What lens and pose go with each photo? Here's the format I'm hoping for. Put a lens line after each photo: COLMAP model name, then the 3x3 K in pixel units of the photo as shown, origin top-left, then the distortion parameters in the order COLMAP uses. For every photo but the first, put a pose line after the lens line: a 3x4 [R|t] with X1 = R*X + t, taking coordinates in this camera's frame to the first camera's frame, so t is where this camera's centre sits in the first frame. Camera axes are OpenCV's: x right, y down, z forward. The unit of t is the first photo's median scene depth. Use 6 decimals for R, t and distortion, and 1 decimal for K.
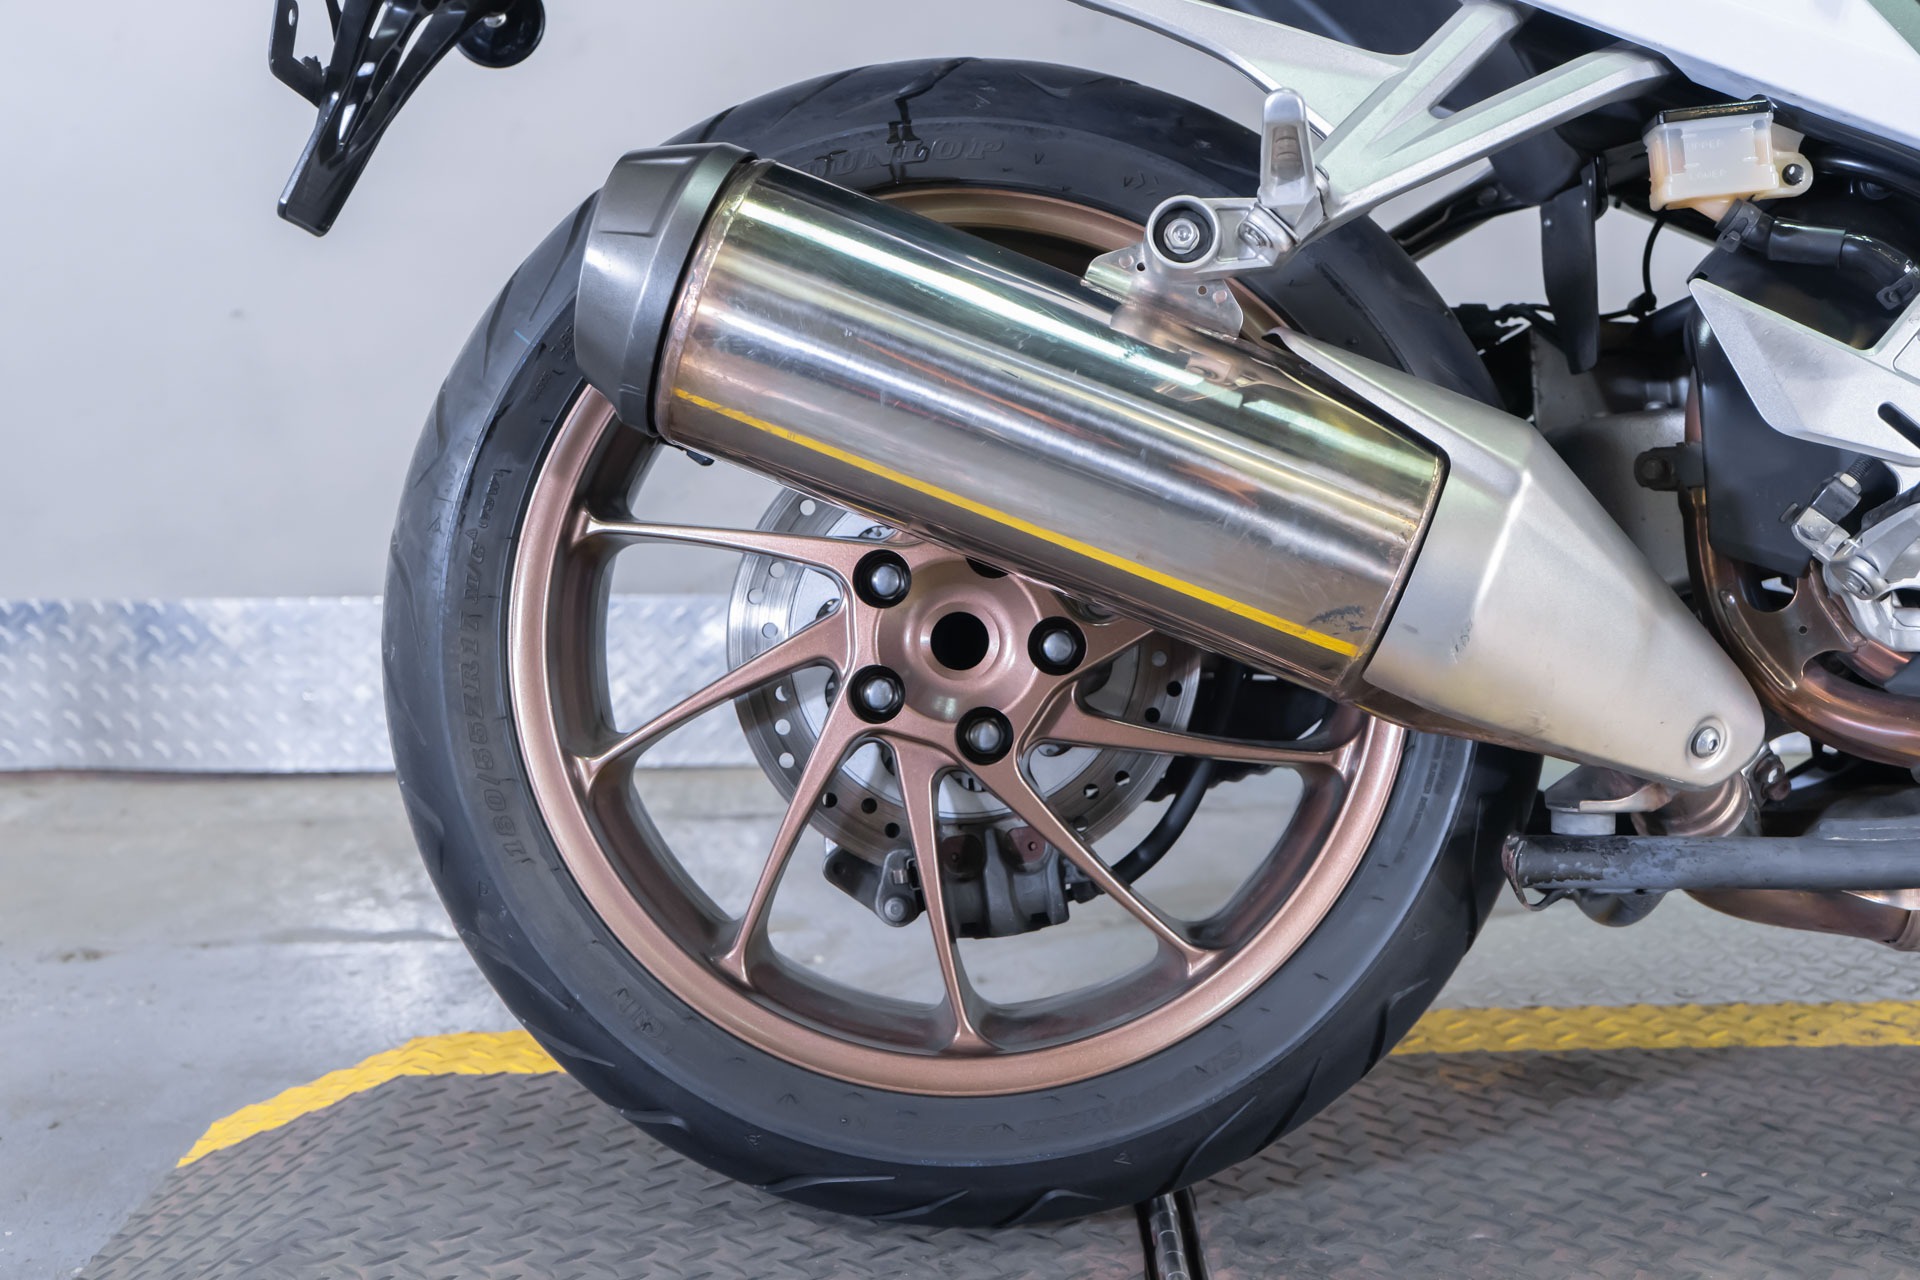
lens RADIAL K [[2339.8, 0, 960.8], [0, 2339.8, 643.8], [0, 0, 1]] dist [0.027595, 0.000000]
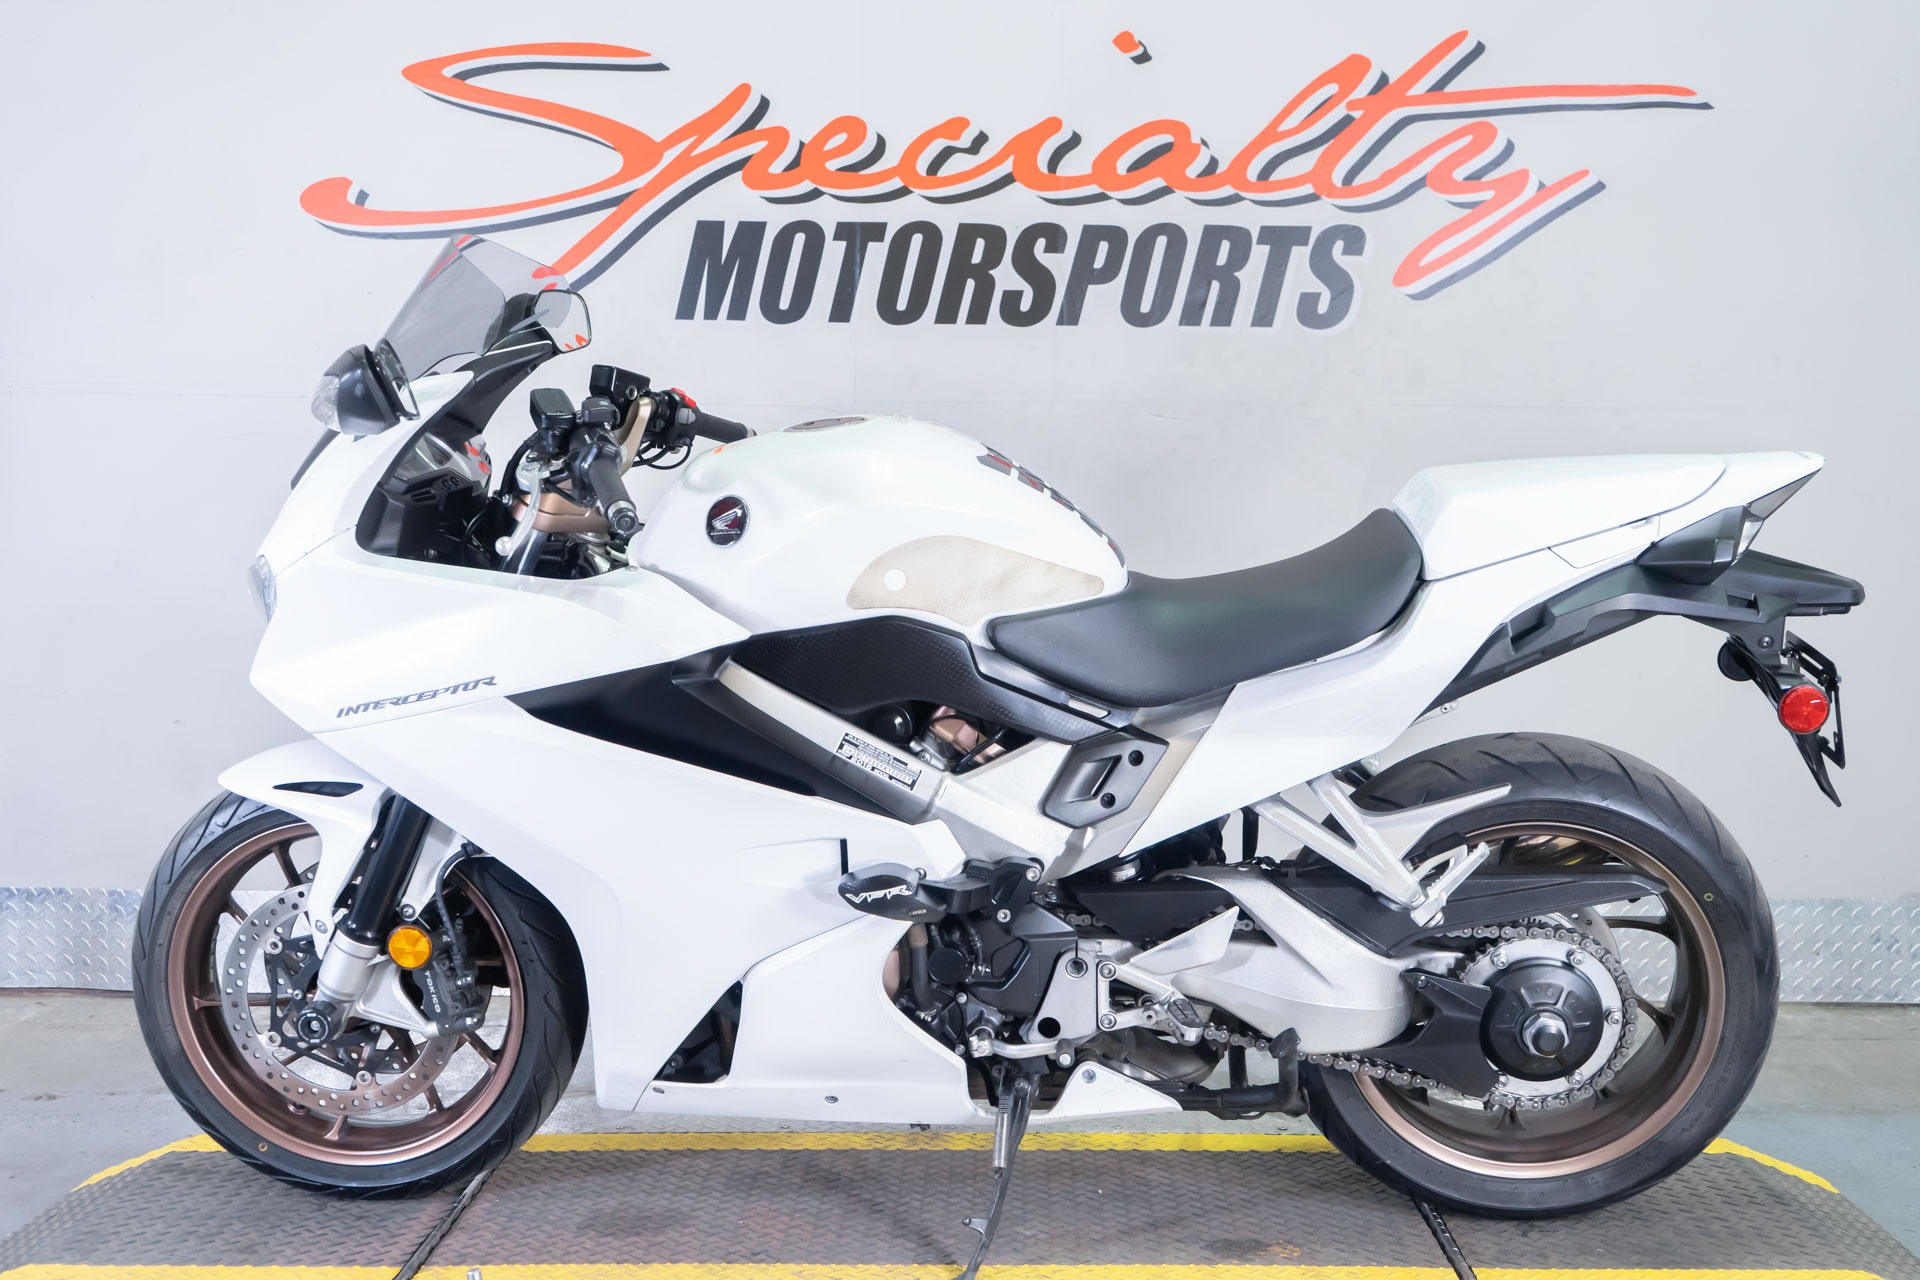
lens RADIAL K [[2184.8, 0, 960.3], [0, 2184.8, 640.7], [0, 0, 1]] dist [0.023213, 0.000000]
pose [[0.999623, 0.018087, -0.020679, 0.332438], [-0.019946, 0.995418, -0.093515, -0.069769], [0.018892, 0.093893, 0.995403, -0.660065]]
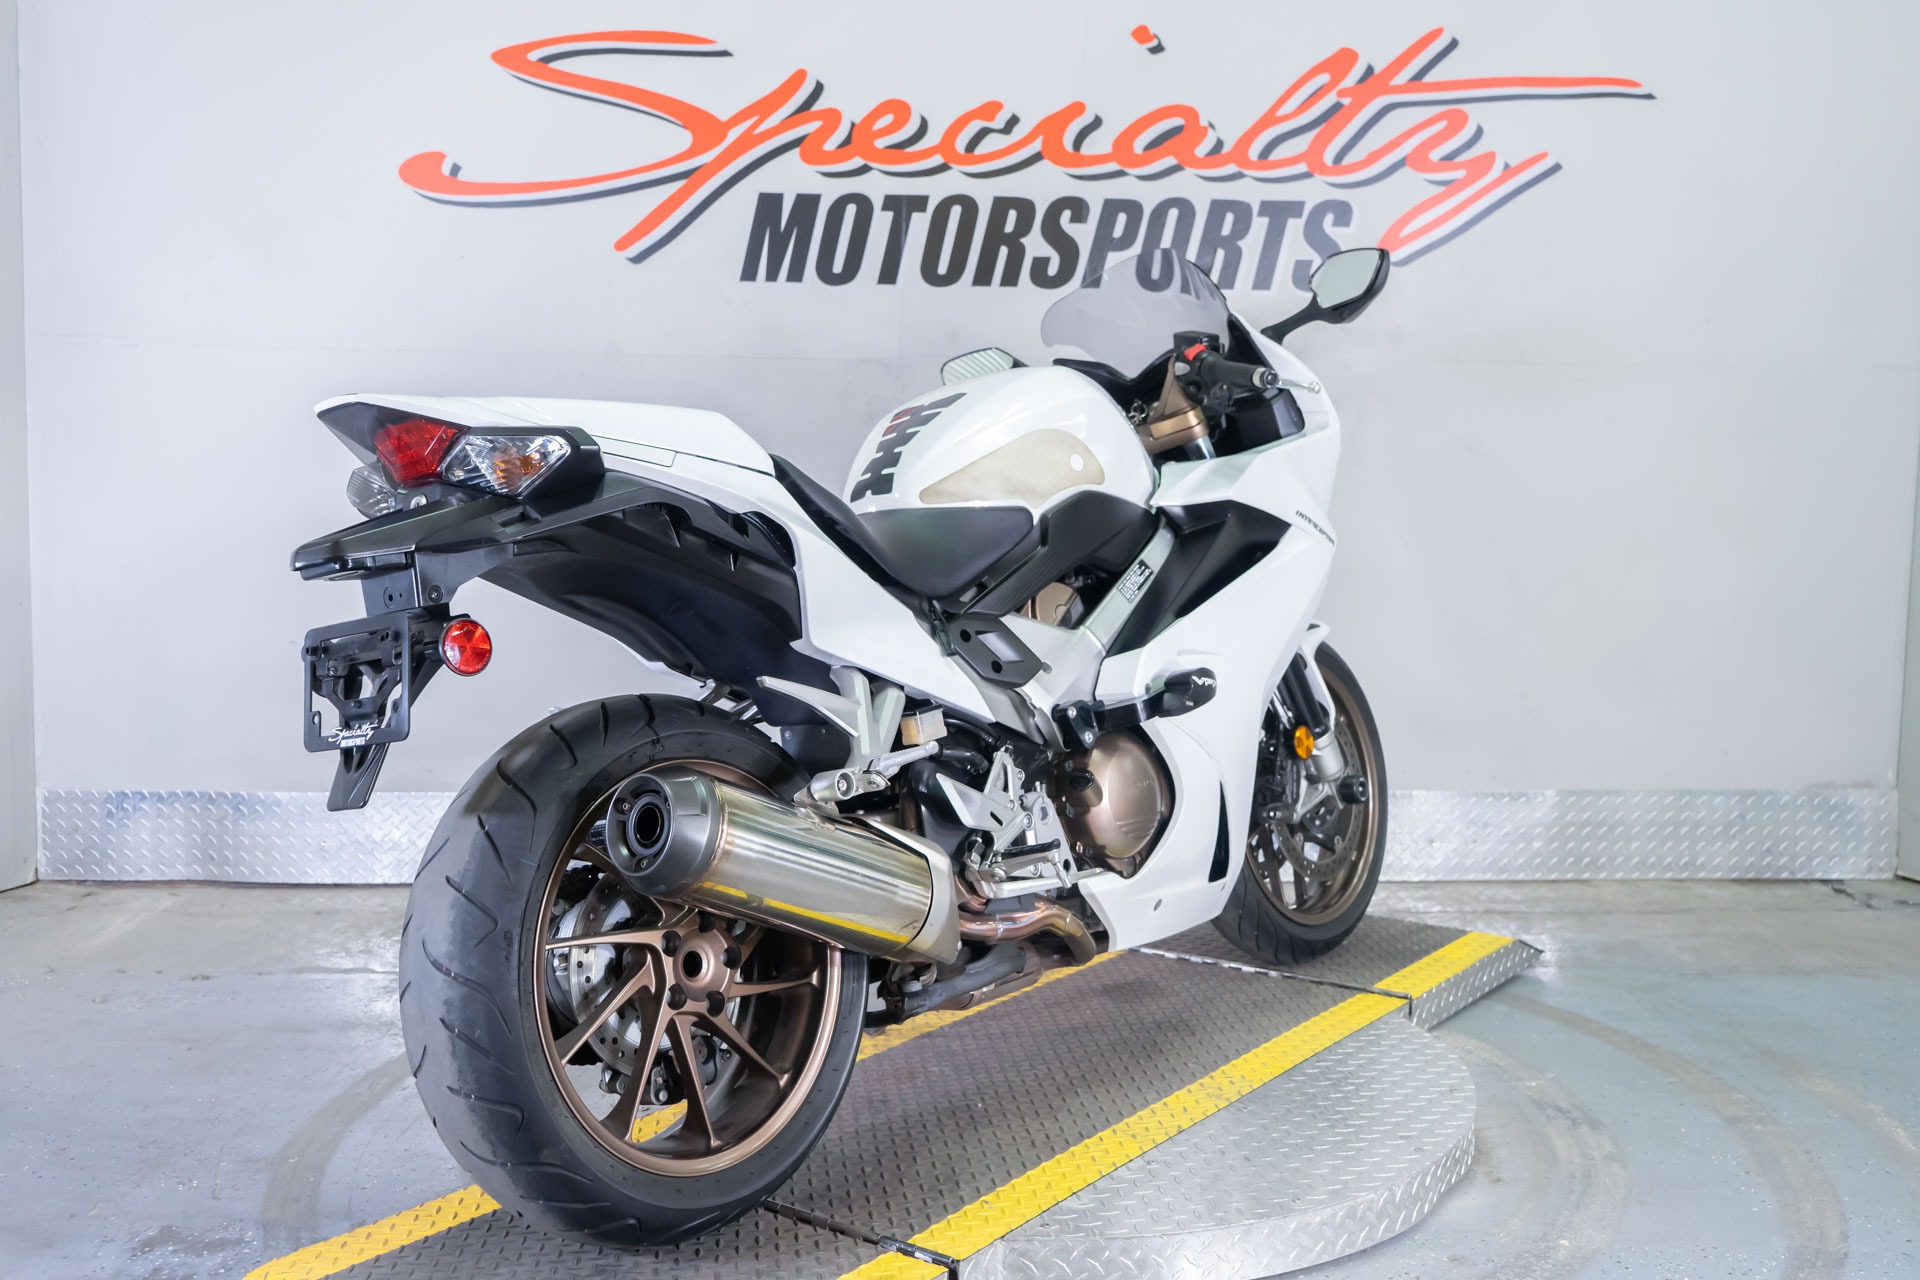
lens RADIAL K [[1916.8, 0, 960.5], [0, 1916.8, 637.9], [0, 0, 1]] dist [0.012711, 0.000000]
pose [[0.999618, 0.014981, 0.023212, 0.224872], [-0.013621, 0.998243, -0.057672, -0.069912], [-0.024035, 0.057333, 0.998066, -0.646424]]
